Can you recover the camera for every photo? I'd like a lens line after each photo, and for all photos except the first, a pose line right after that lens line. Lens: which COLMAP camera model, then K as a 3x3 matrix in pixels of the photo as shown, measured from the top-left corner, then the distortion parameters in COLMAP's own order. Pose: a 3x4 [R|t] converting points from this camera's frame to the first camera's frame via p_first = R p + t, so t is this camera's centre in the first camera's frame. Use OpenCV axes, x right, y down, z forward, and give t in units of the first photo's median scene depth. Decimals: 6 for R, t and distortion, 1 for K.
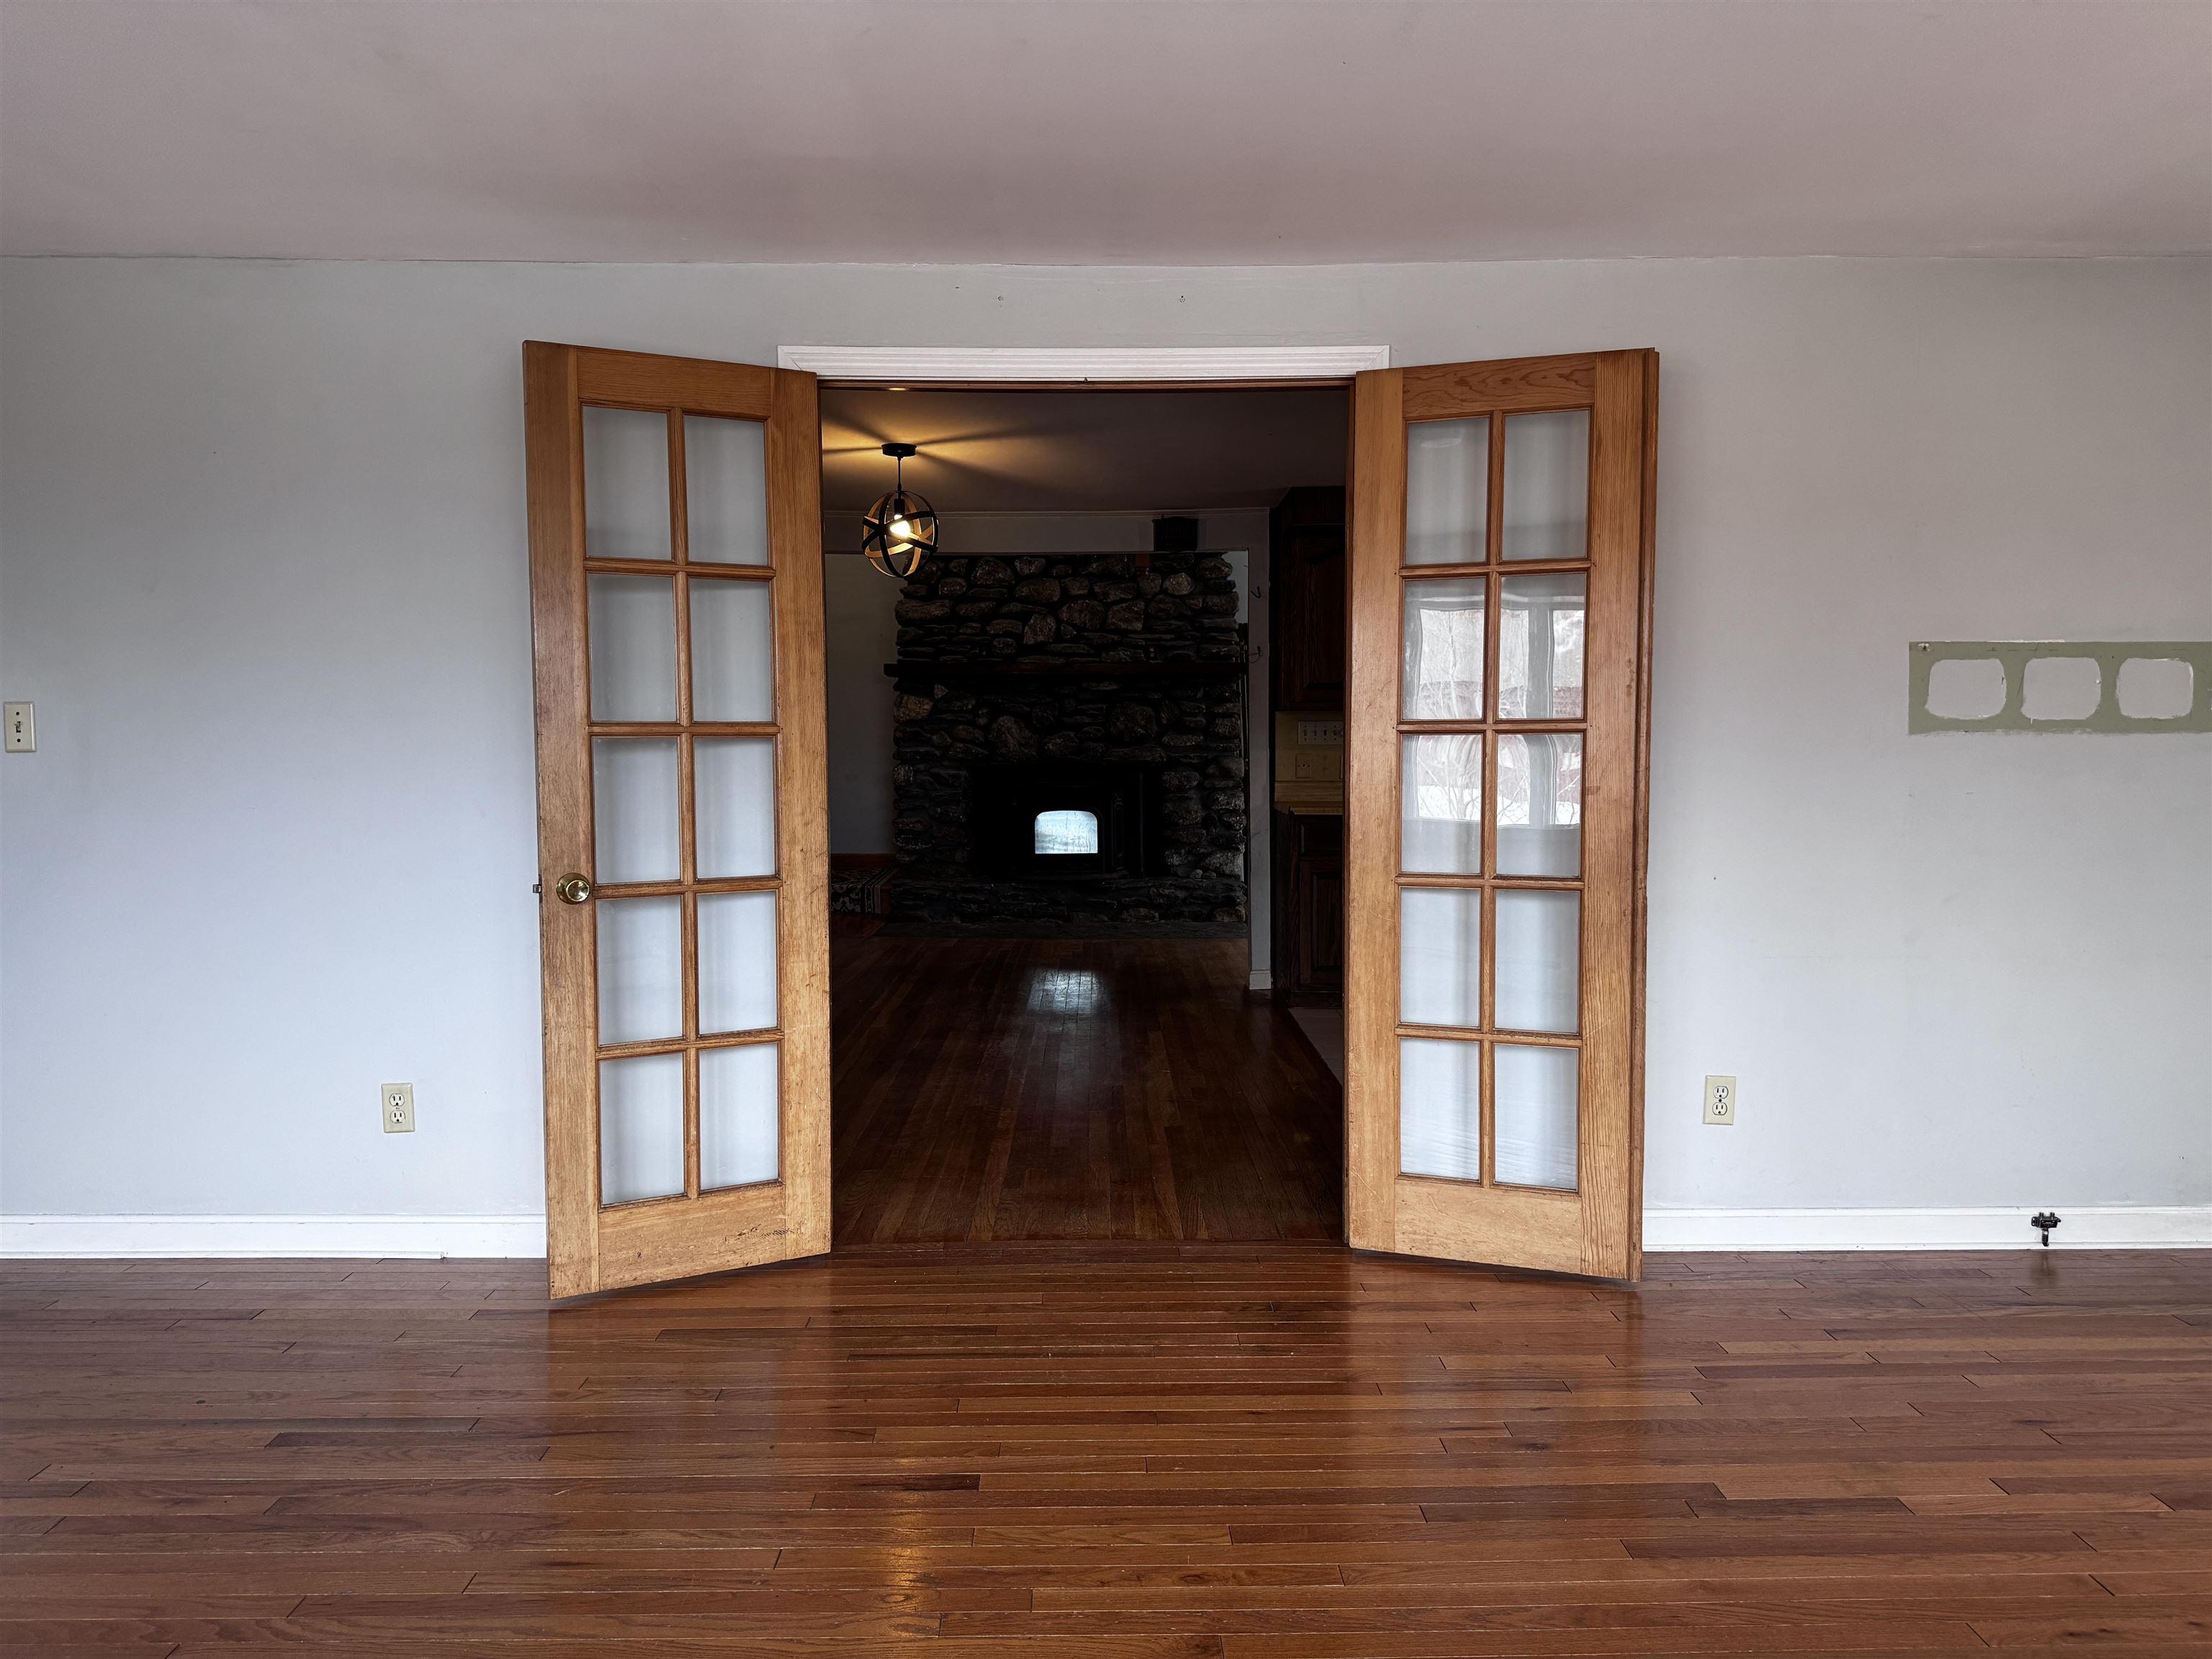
lens RADIAL K [[1547.4, 0, 1095.6], [0, 1547.4, 827.6], [0, 0, 1]] dist [0.003472, -0.020201]
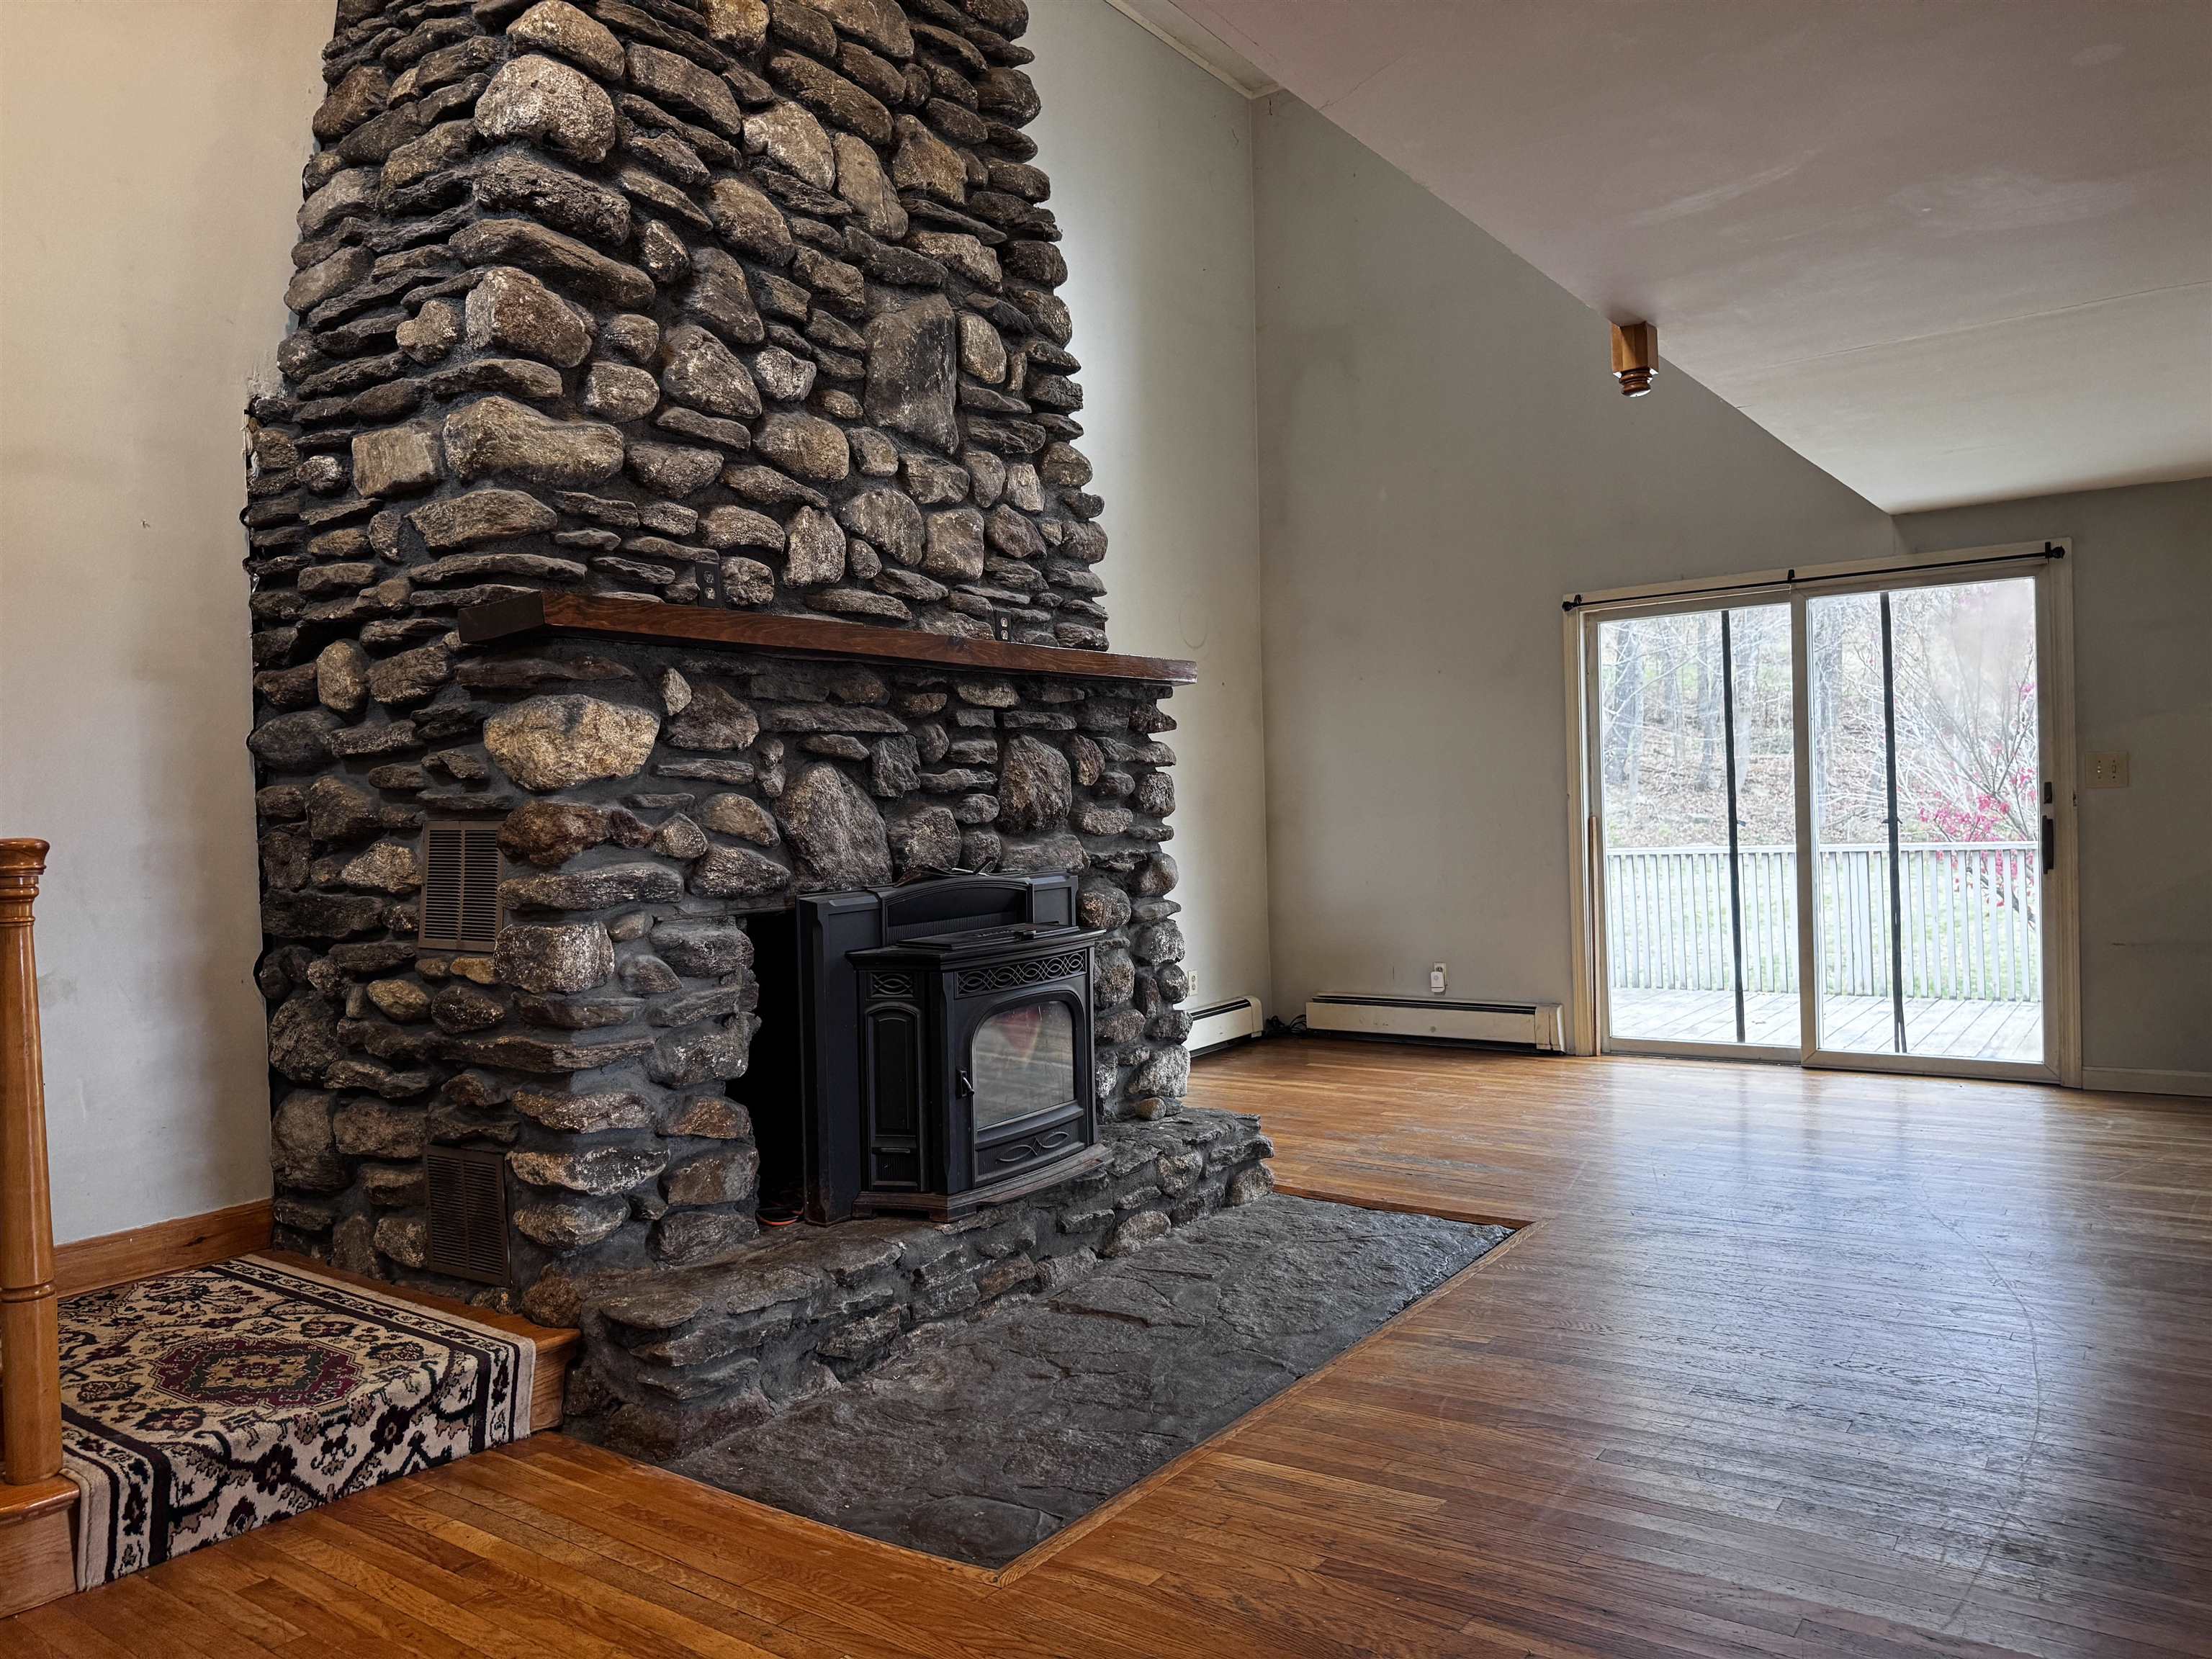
lens RADIAL K [[1547.4, 0, 1121.3], [0, 1547.4, 840.4], [0, 0, 1]] dist [0.003472, -0.020201]
pose [[0.570757, -0.032760, 0.820465, -0.315123], [0.088519, 0.995836, -0.021816, -0.040688], [-0.816334, 0.085078, 0.571280, 0.733961]]
